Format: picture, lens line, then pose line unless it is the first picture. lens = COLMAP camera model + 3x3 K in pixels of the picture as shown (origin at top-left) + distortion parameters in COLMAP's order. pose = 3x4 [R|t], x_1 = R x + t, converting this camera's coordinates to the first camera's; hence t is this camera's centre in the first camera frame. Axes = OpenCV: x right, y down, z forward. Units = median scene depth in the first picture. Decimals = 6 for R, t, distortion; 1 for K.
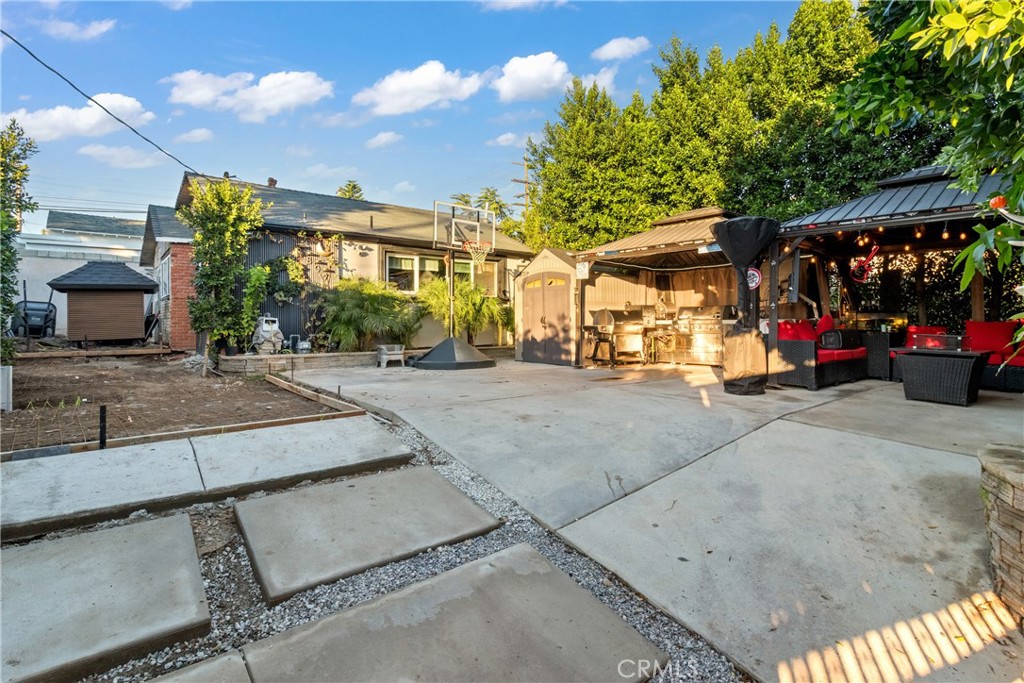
lens RADIAL K [[484.6, 0, 512.3], [0, 484.6, 319.6], [0, 0, 1]] dist [-0.014705, 0.000375]
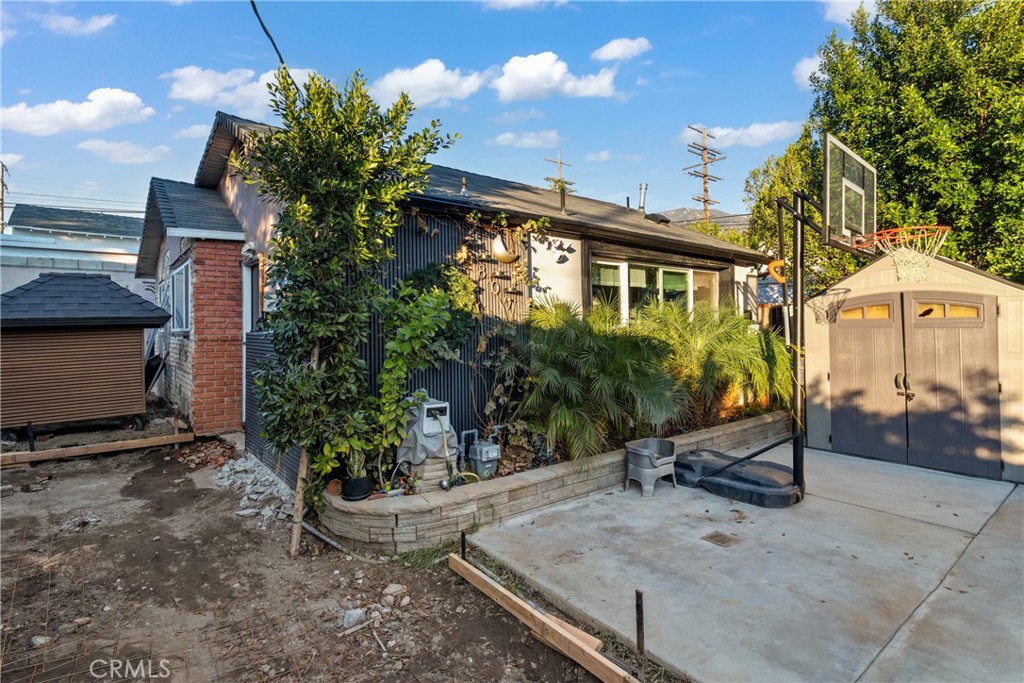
lens RADIAL K [[489.6, 0, 512.2], [0, 489.6, 313.3], [0, 0, 1]] dist [-0.044373, -0.000409]
pose [[0.999899, -0.006643, 0.012598, -0.338303], [0.006856, 0.999834, -0.016886, -0.060156], [-0.012484, 0.016970, 0.999778, 0.429129]]
